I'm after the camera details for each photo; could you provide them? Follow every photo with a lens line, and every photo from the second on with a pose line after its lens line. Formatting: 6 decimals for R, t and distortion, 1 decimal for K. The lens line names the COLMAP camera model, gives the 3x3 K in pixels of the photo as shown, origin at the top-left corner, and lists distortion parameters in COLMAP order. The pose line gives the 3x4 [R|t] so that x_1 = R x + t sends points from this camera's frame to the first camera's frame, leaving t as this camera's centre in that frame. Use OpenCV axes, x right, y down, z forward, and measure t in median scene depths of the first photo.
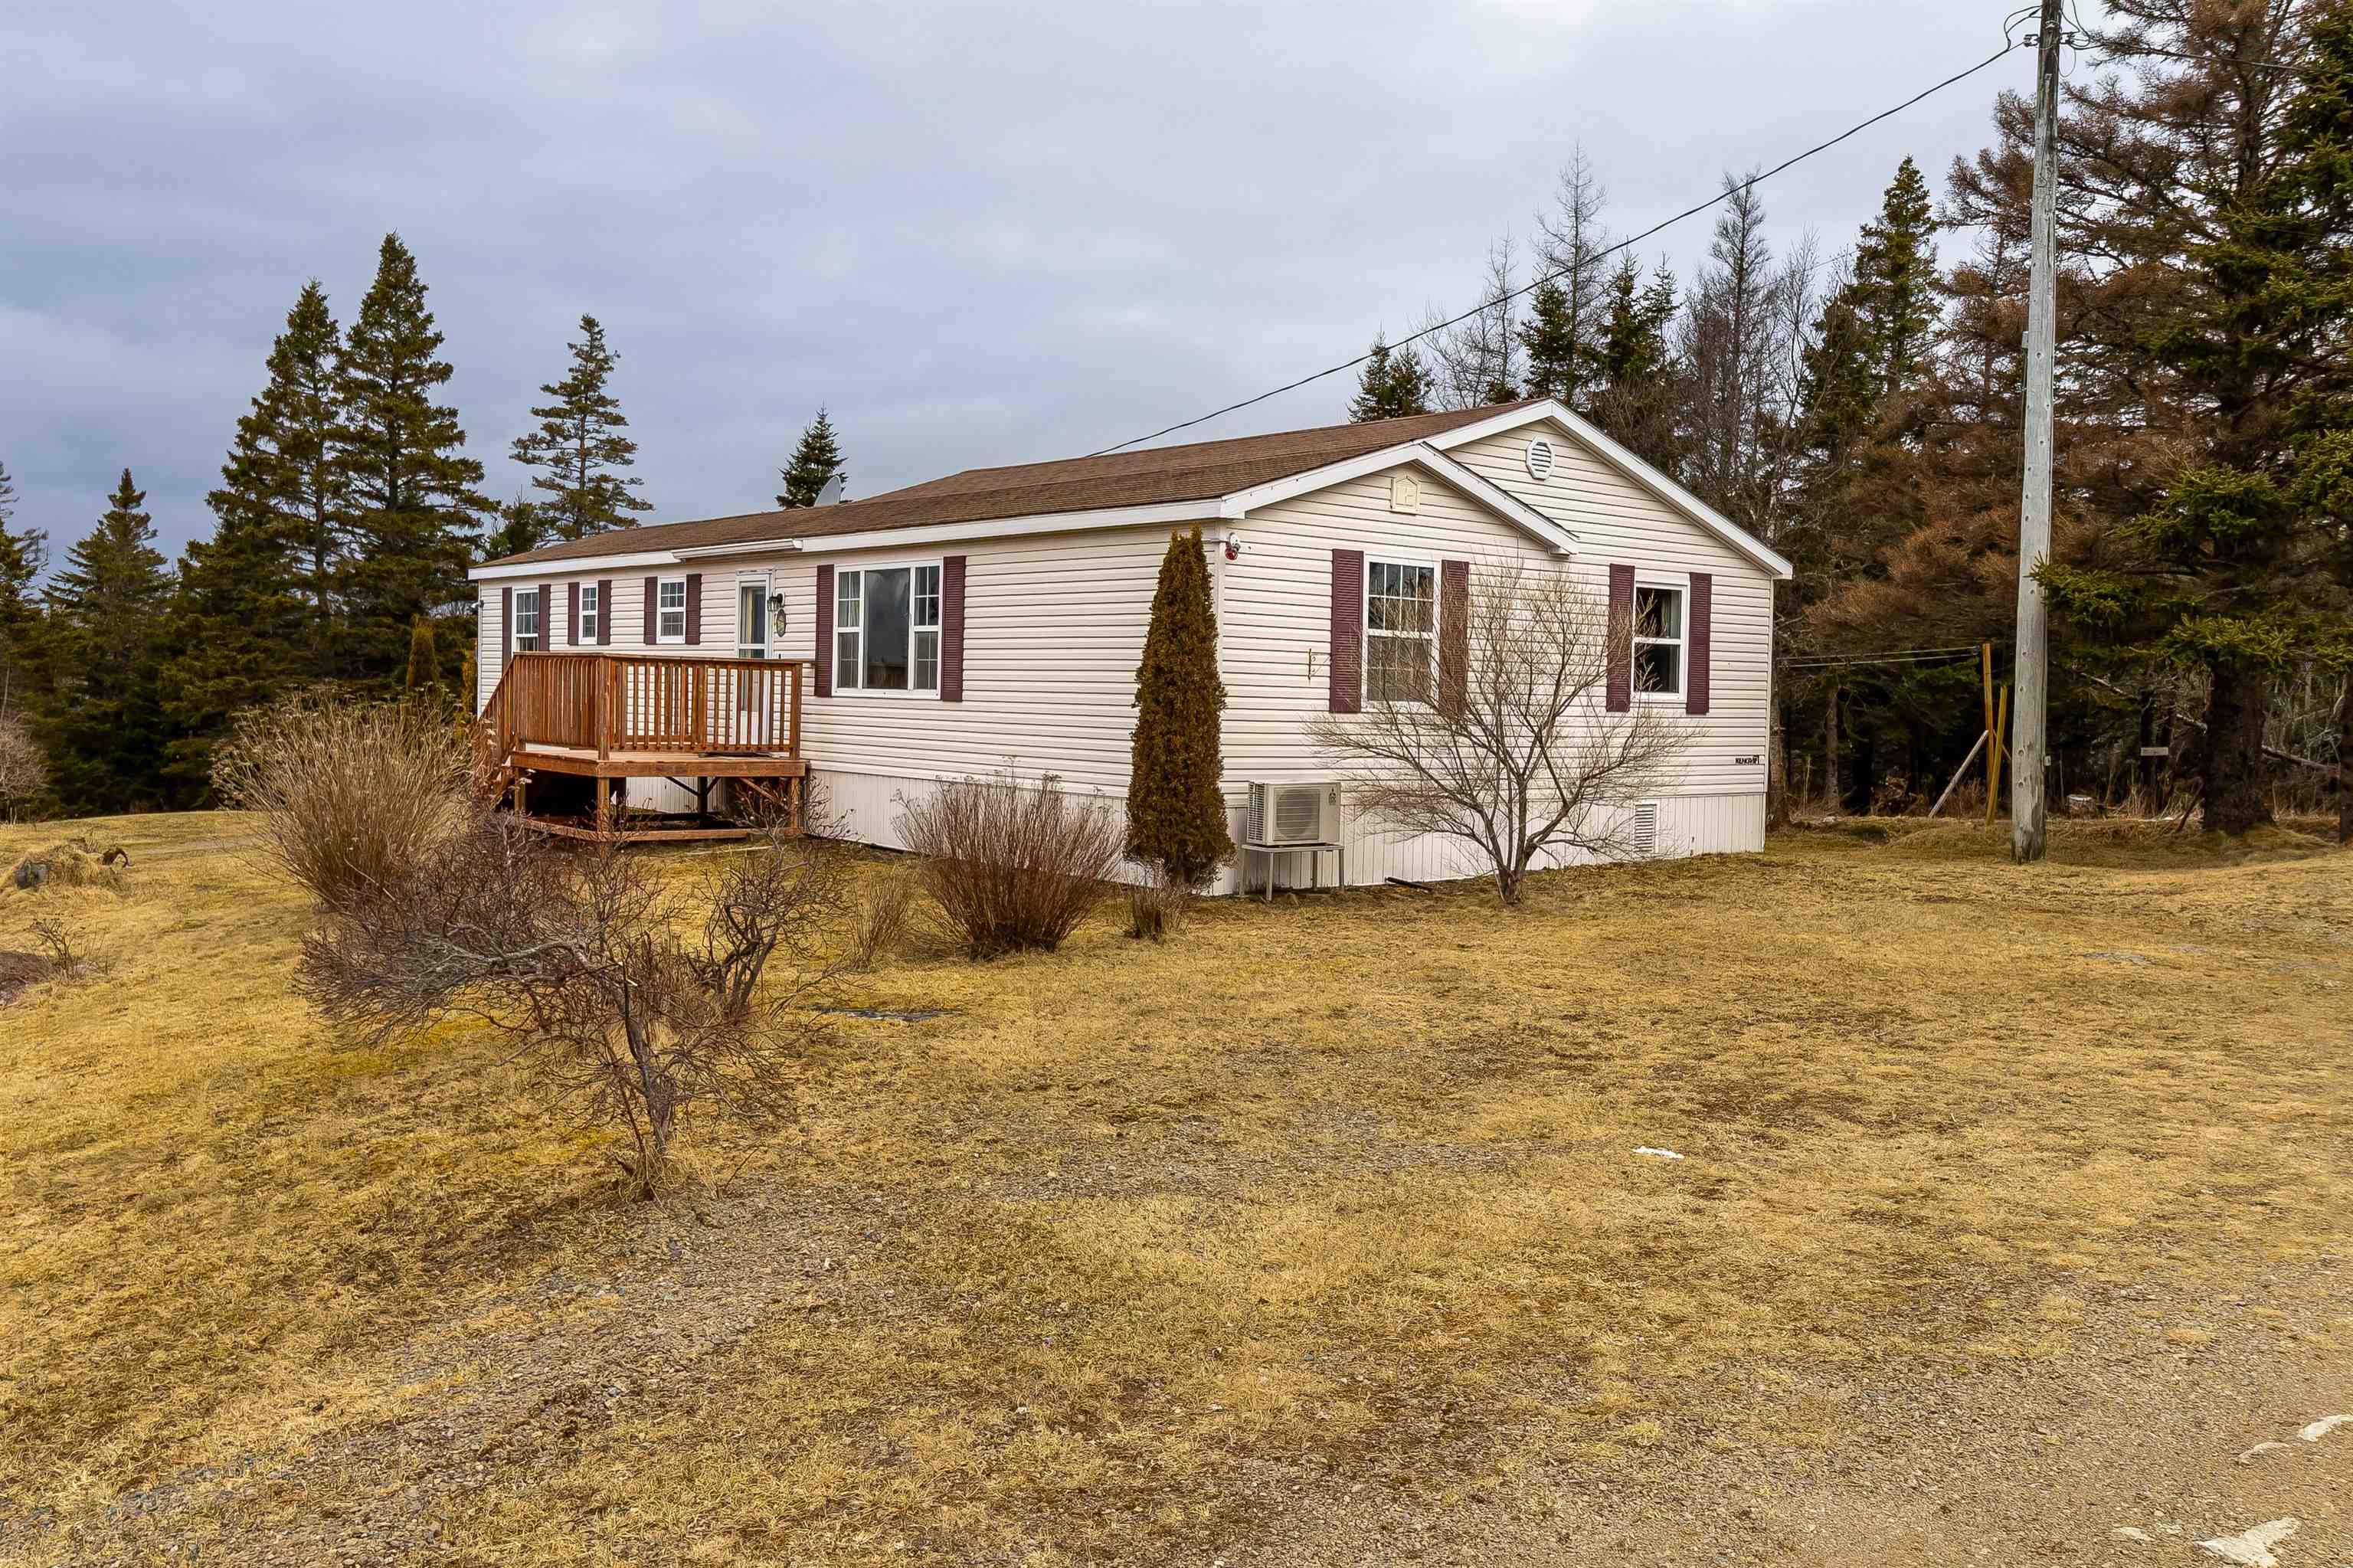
lens RADIAL K [[1869.9, 0, 1339.9], [0, 1869.9, 696.2], [0, 0, 1]] dist [0.002756, -0.000671]
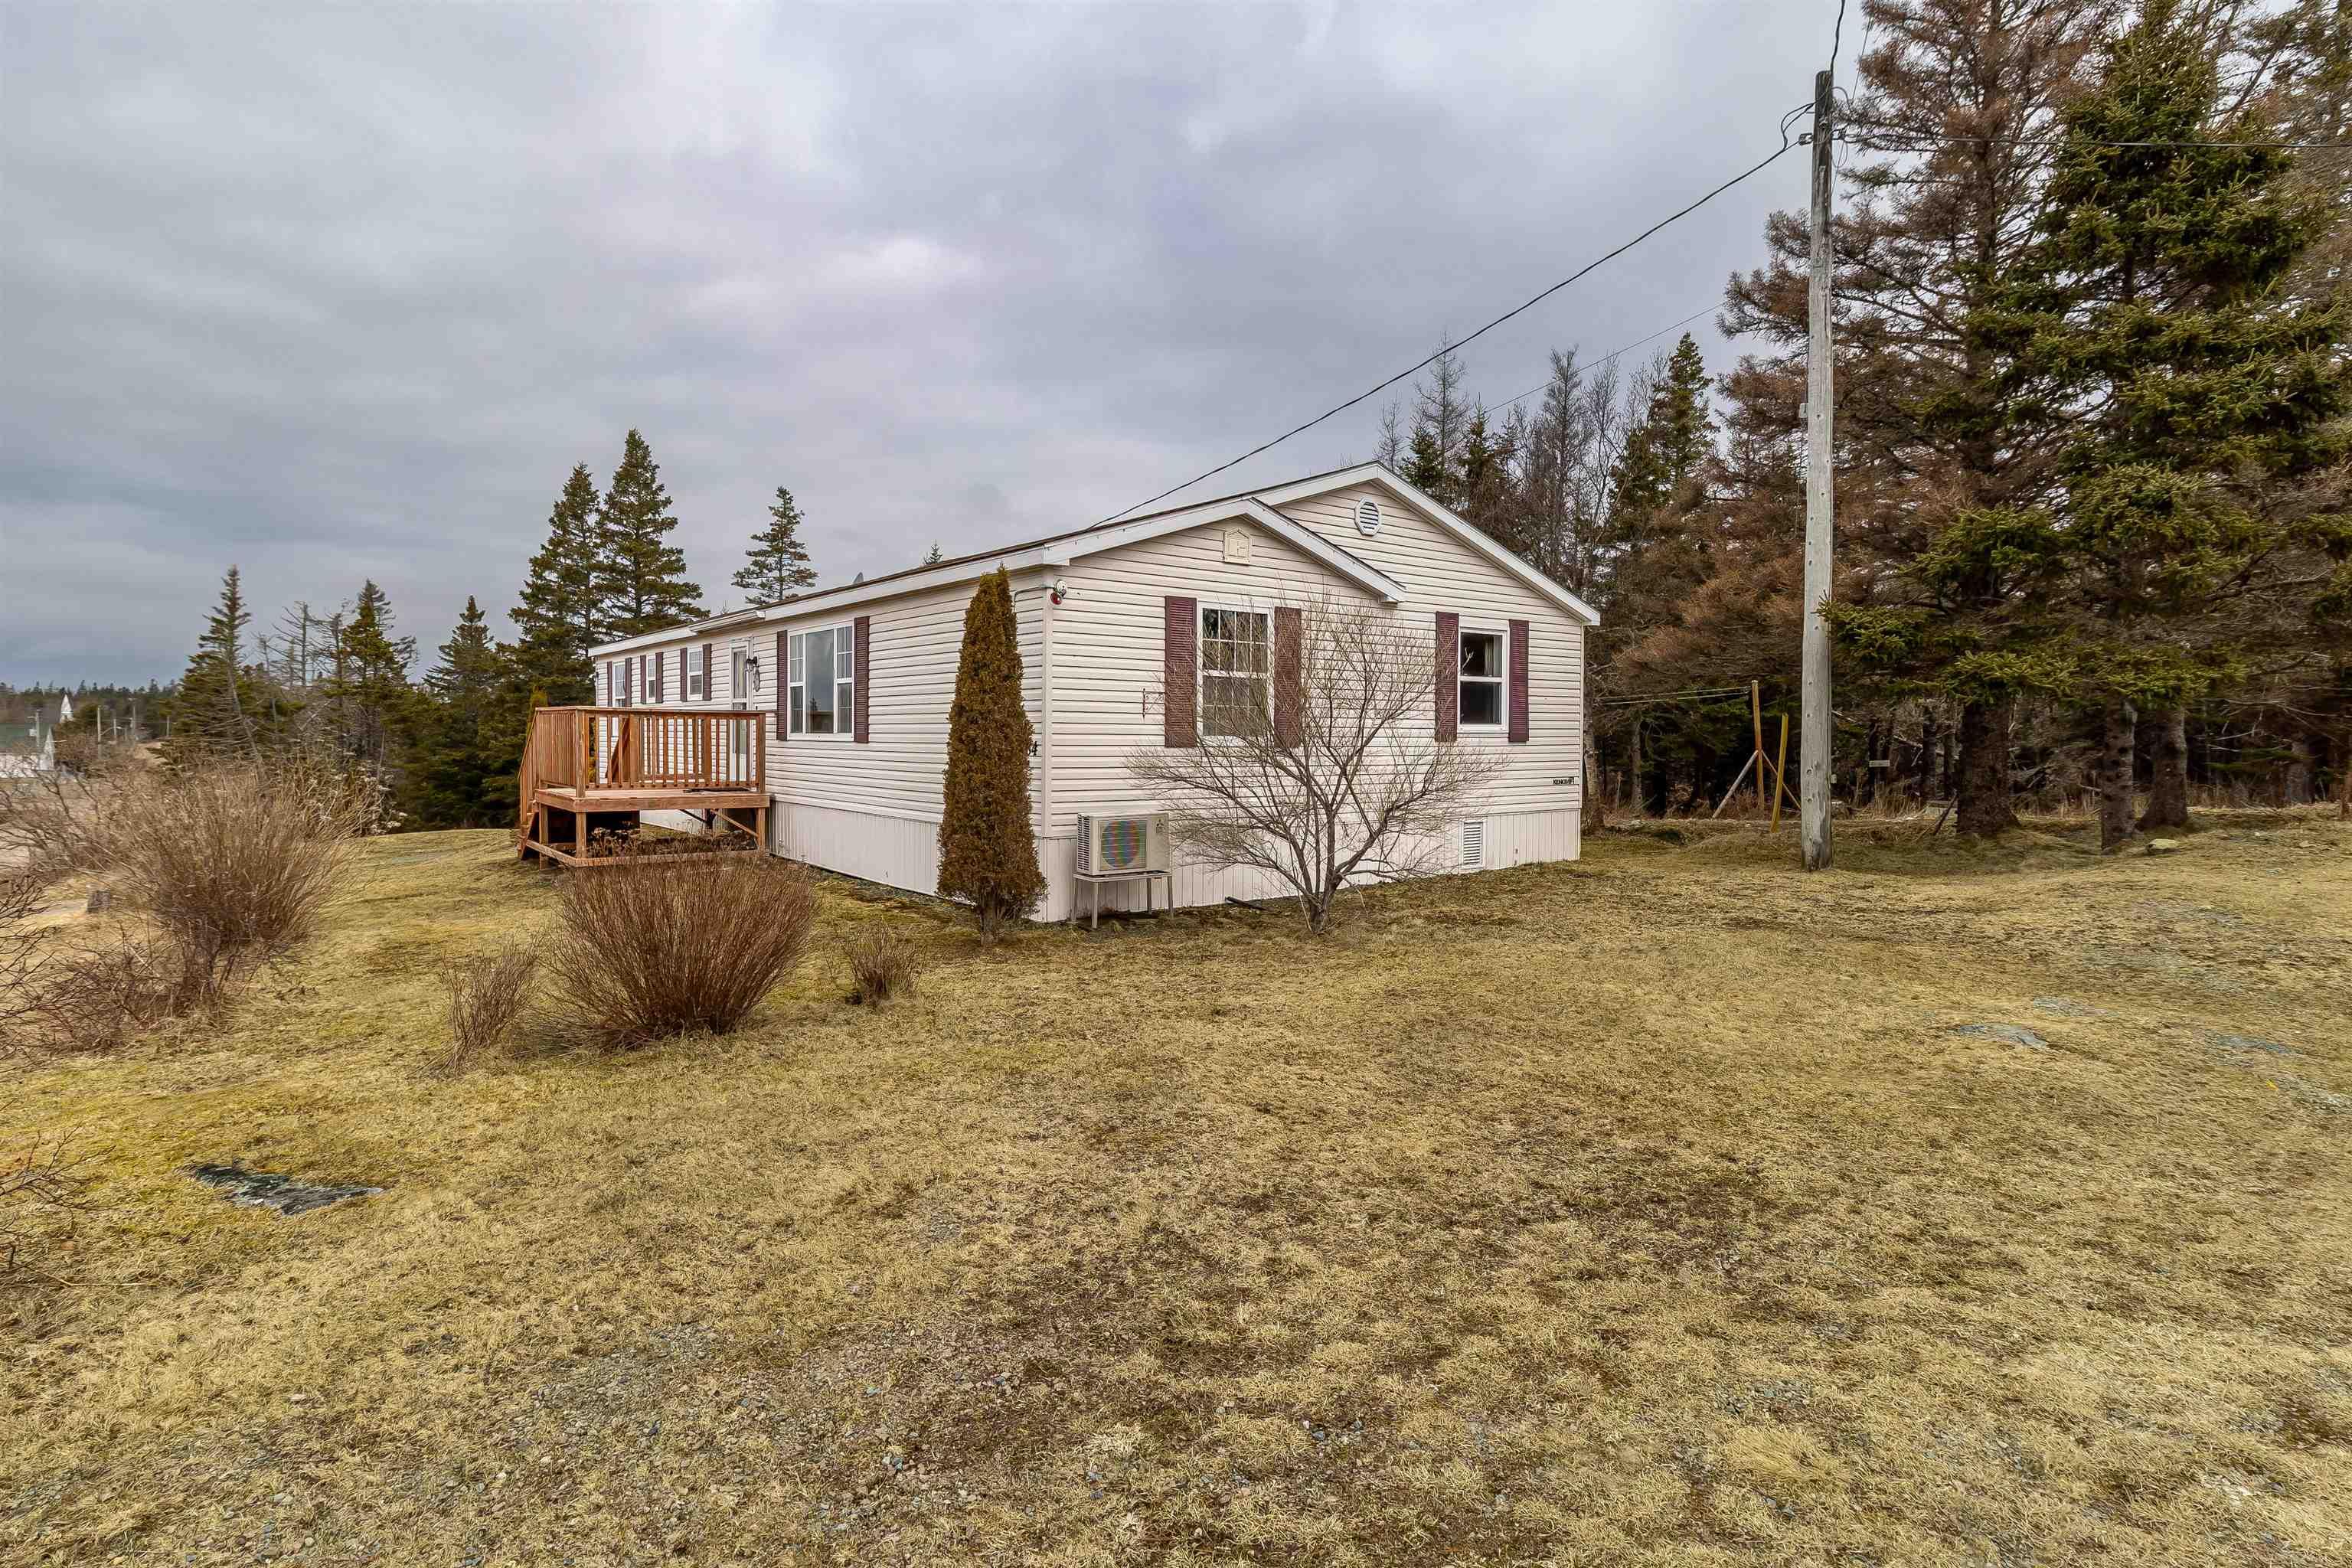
lens RADIAL K [[1197.5, 0, 1249.0], [0, 1197.5, 737.2], [0, 0, 1]] dist [-0.002332, -0.000126]
pose [[0.998310, -0.017793, -0.055317, 0.064830], [0.017913, 0.999838, 0.001685, 0.002102], [0.055278, -0.002673, 0.998467, 0.248353]]
